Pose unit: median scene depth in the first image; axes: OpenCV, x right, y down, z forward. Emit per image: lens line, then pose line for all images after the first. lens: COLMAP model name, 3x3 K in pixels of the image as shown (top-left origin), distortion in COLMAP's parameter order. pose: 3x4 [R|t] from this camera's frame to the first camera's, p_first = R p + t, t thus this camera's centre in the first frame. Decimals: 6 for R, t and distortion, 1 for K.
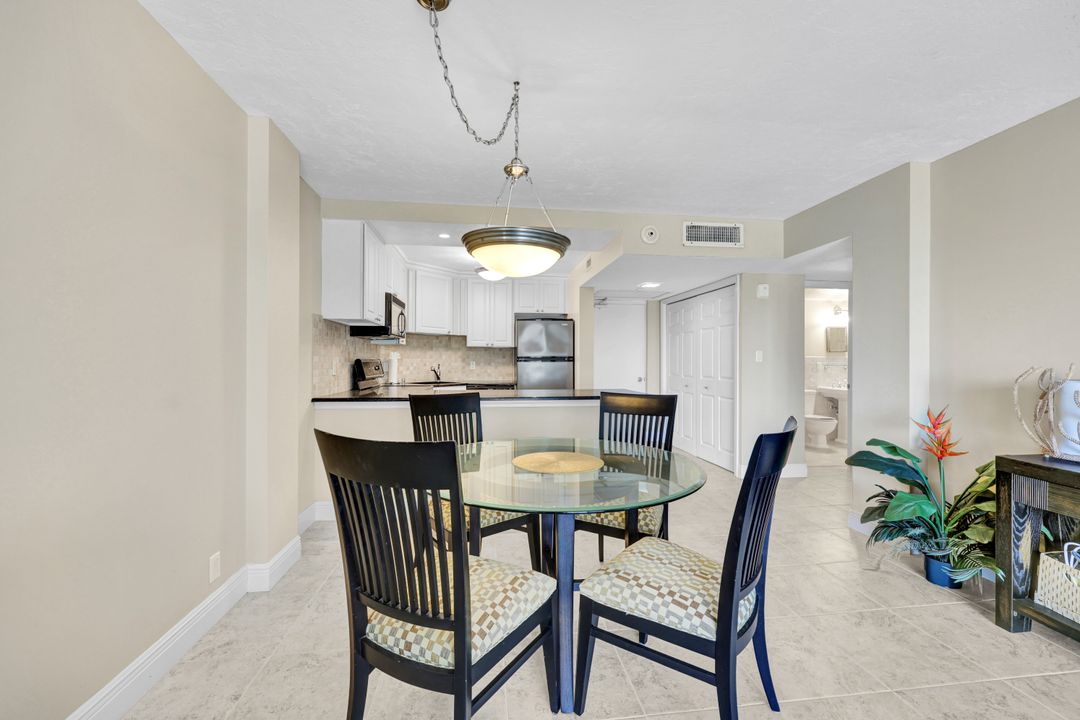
lens RADIAL K [[437.1, 0, 532.6], [0, 437.1, 359.7], [0, 0, 1]] dist [0.002120, 0.000228]
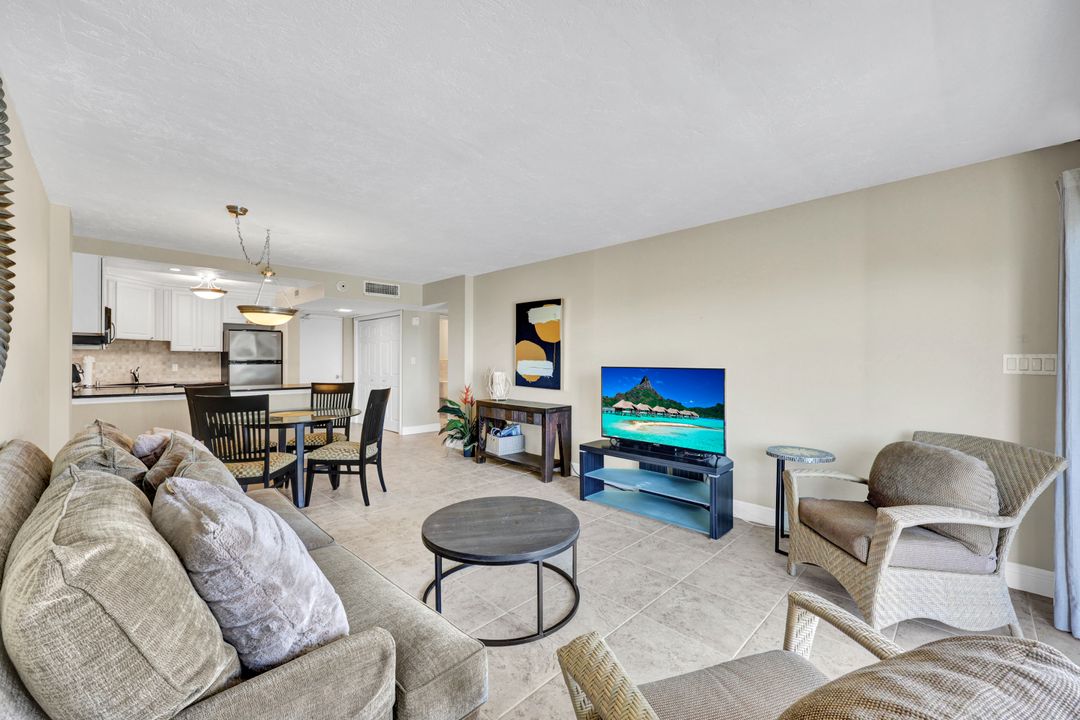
lens RADIAL K [[432.3, 0, 537.7], [0, 432.3, 359.8], [0, 0, 1]] dist [0.002114, 0.000018]
pose [[0.784171, 0.001010, 0.620544, -0.108013], [-0.002647, 0.999995, 0.001718, -0.012386], [-0.620539, -0.002990, 0.784170, -0.481633]]
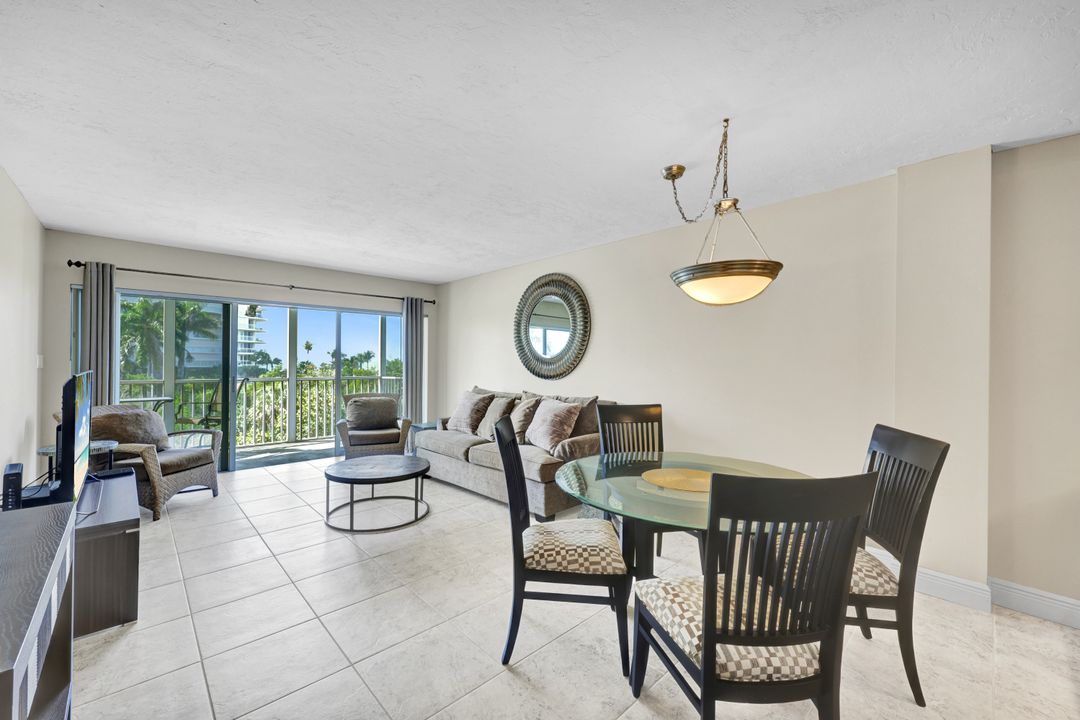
lens RADIAL K [[432.3, 0, 537.7], [0, 432.3, 359.8], [0, 0, 1]] dist [0.002114, 0.000018]
pose [[-0.798299, -0.012860, -0.602124, 0.332016], [-0.010253, 0.999917, -0.007763, -0.015109], [0.602174, -0.000023, -0.798365, 0.549034]]
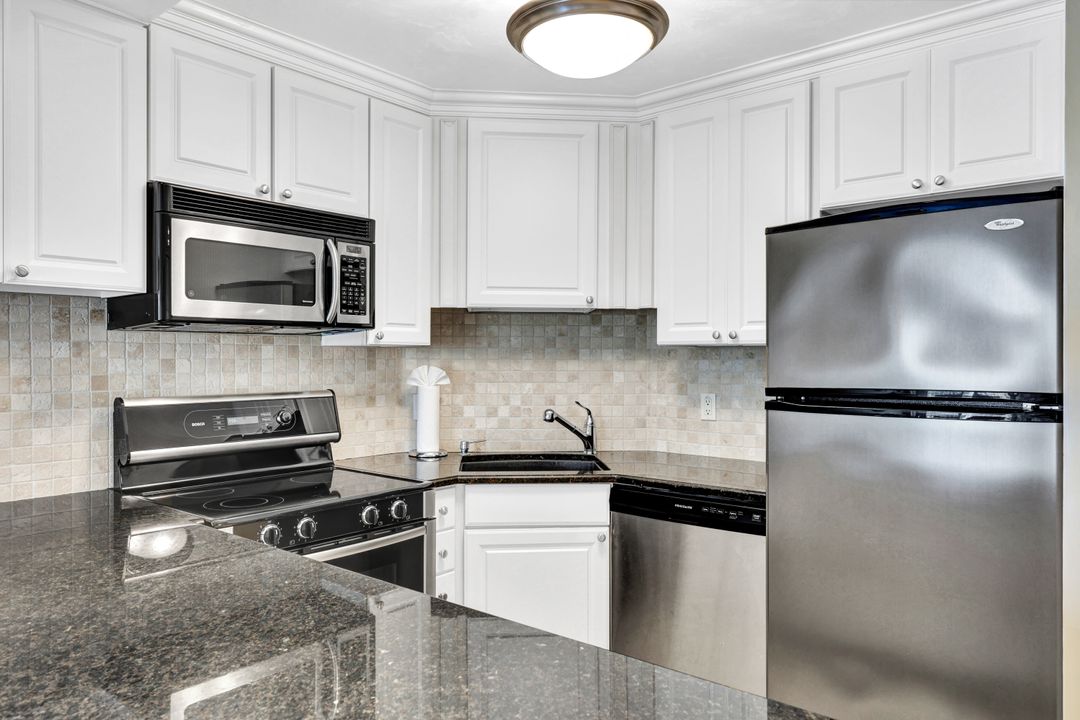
lens RADIAL K [[726.3, 0, 540.0], [0, 726.3, 360.0], [0, 0, 1]] dist [0.003211, 0.000136]
pose [[0.695351, 0.001693, -0.718668, 0.160128], [0.003029, 0.999981, 0.005287, -0.024469], [0.718664, -0.005853, 0.695333, 0.629014]]
